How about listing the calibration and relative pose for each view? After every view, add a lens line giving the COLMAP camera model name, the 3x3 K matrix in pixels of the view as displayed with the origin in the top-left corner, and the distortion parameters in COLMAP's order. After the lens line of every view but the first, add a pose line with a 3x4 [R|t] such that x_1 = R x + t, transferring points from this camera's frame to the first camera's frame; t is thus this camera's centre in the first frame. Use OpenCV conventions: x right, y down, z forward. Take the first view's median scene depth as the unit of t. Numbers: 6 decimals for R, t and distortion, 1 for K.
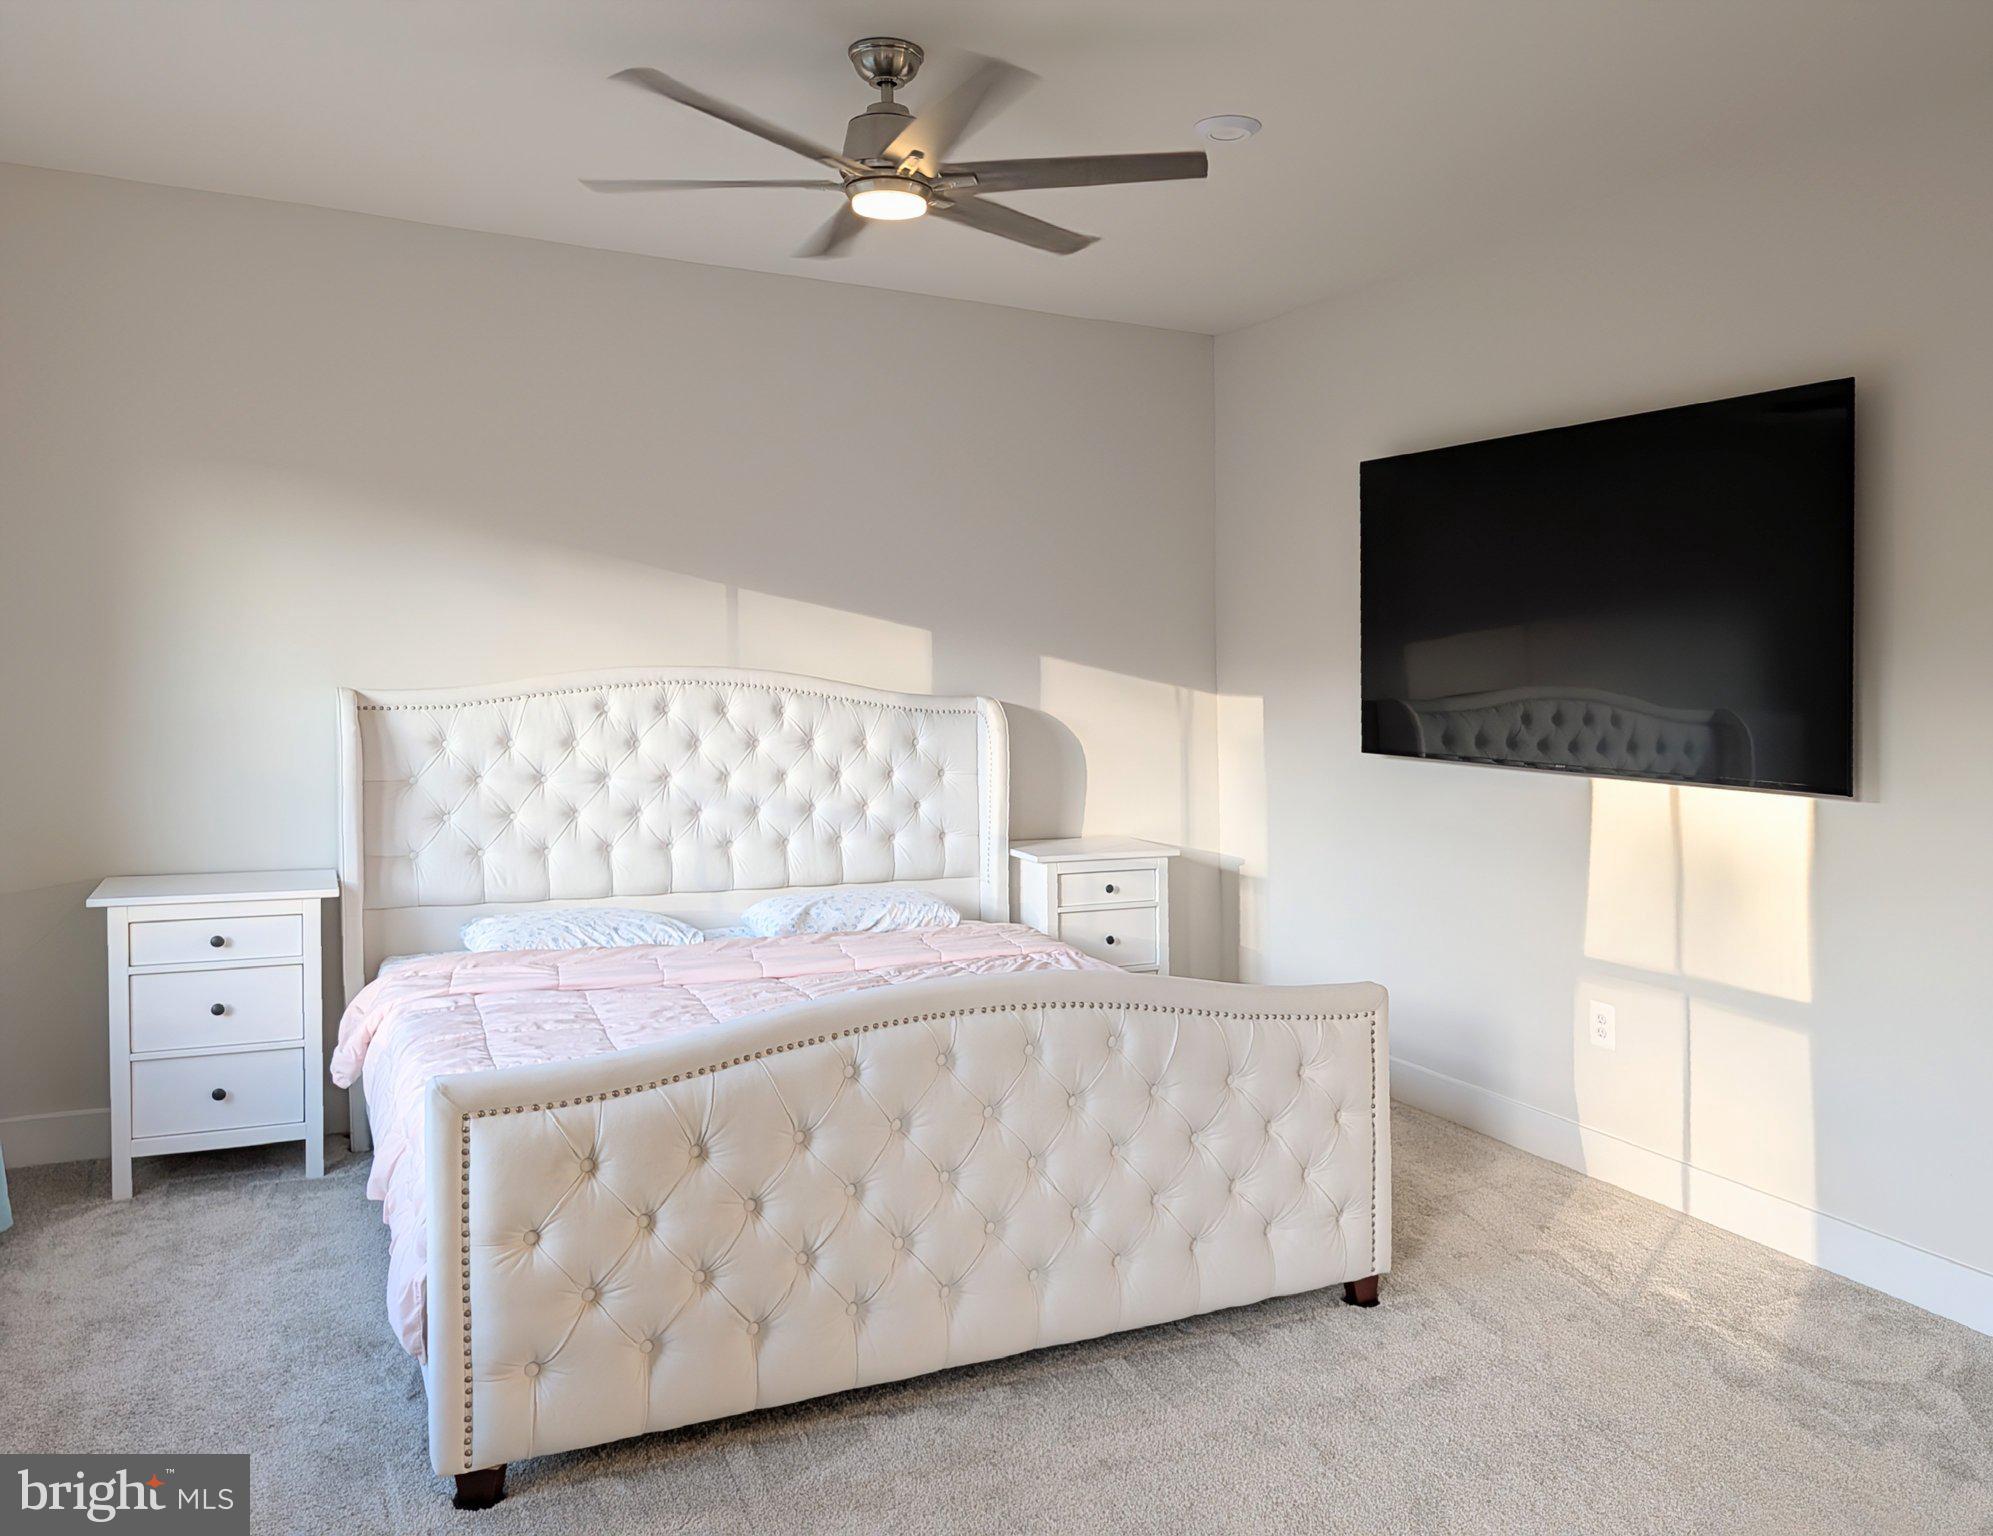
lens RADIAL K [[1451.4, 0, 997.7], [0, 1451.4, 701.7], [0, 0, 1]] dist [0.054293, -0.002521]
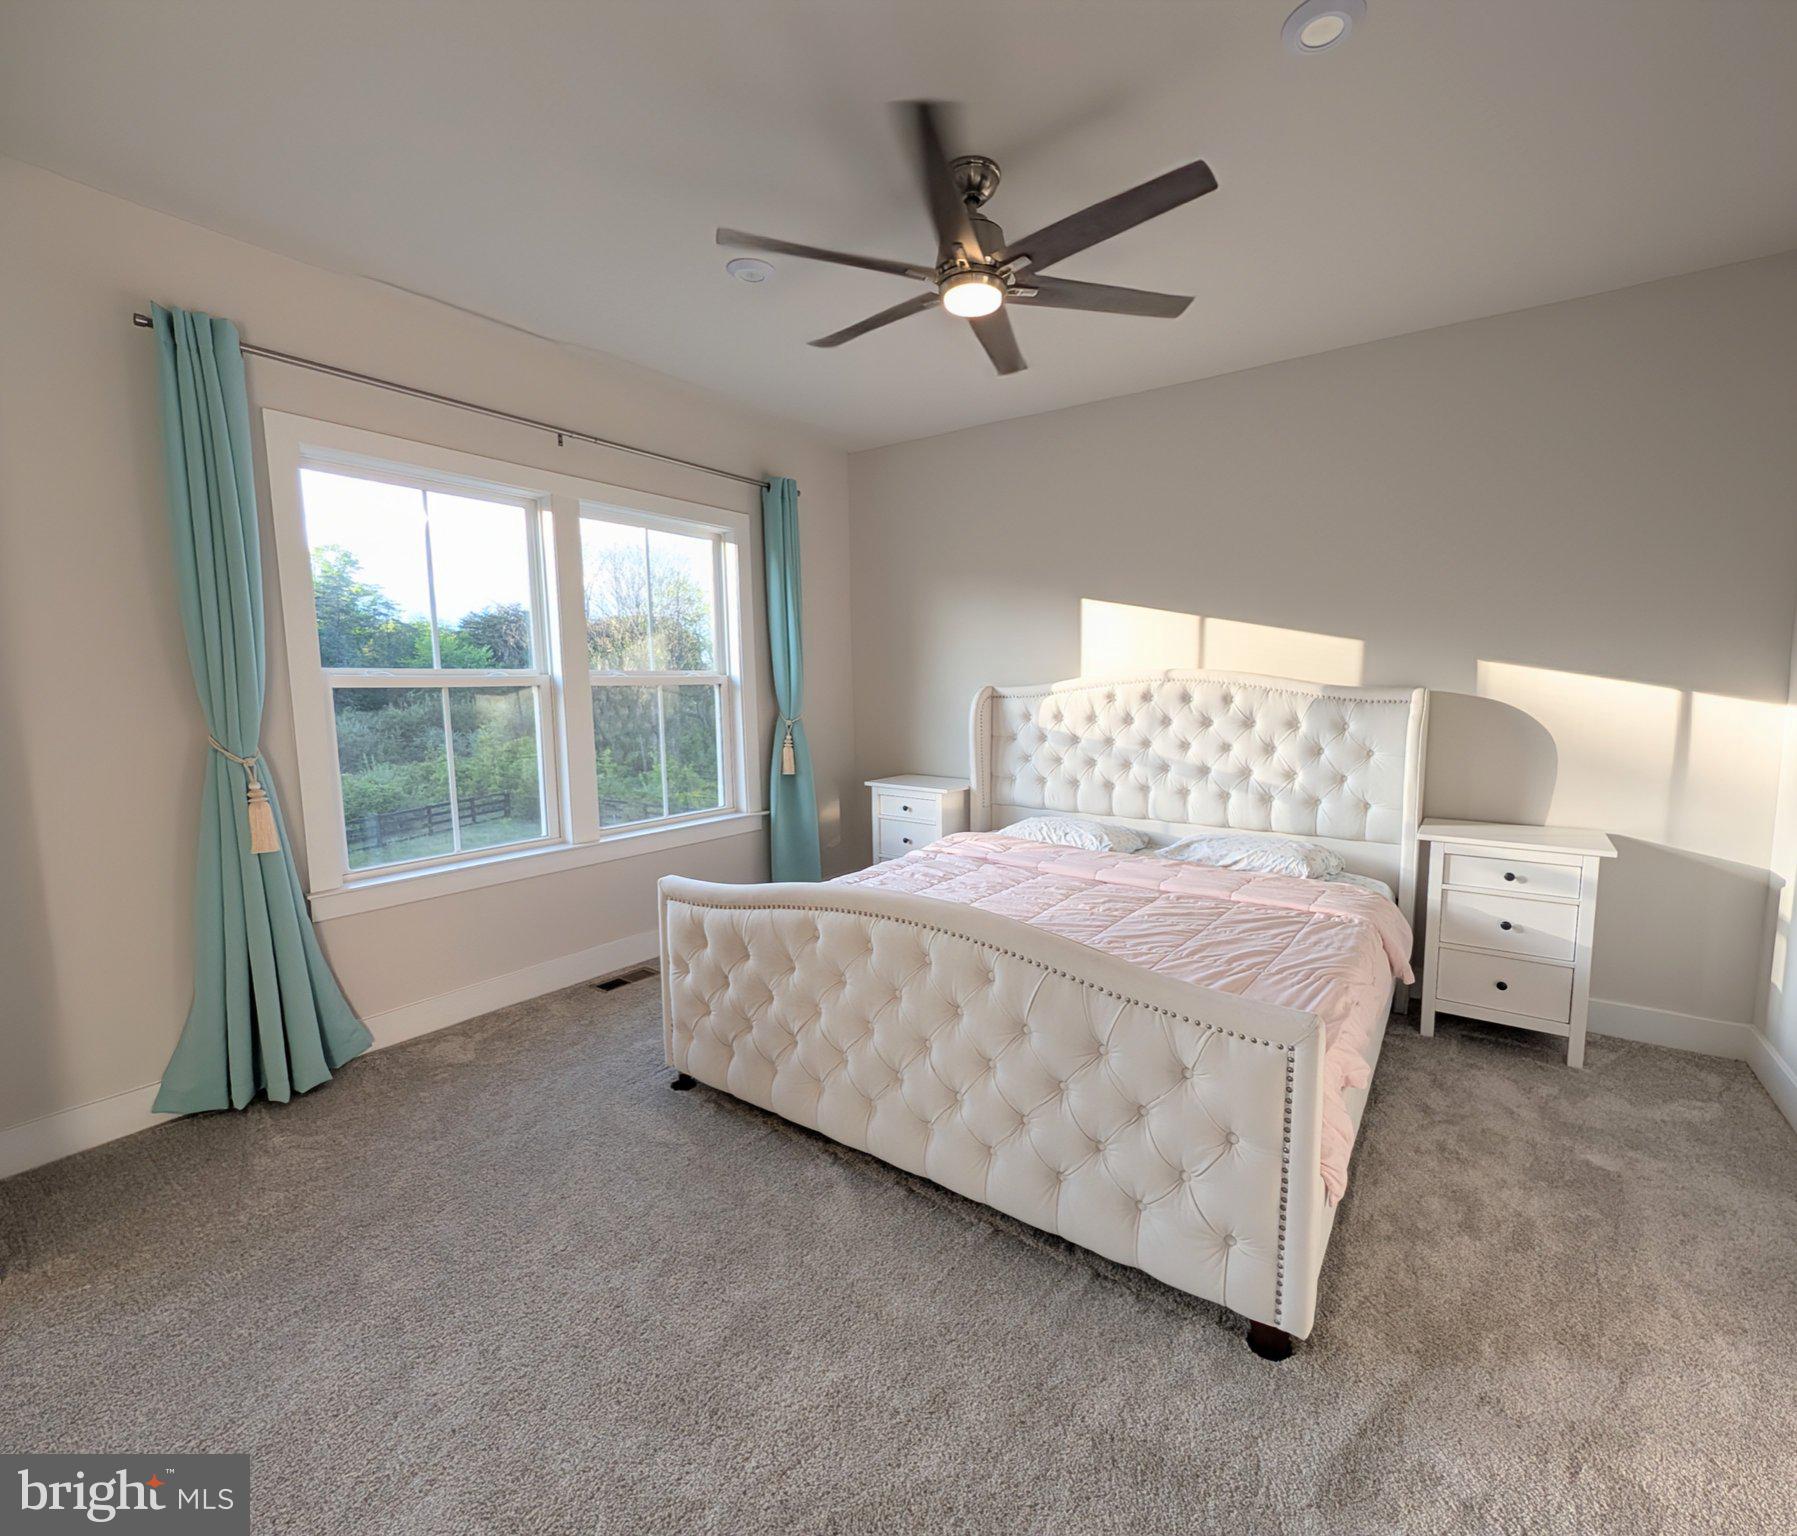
lens RADIAL K [[779.3, 0, 951.3], [0, 779.3, 773.7], [0, 0, 1]] dist [-0.002843, -0.000144]
pose [[0.500398, 0.083587, -0.861751, 0.390181], [-0.006126, 0.995646, 0.093017, 0.009576], [0.865774, -0.041266, 0.498731, 0.442547]]
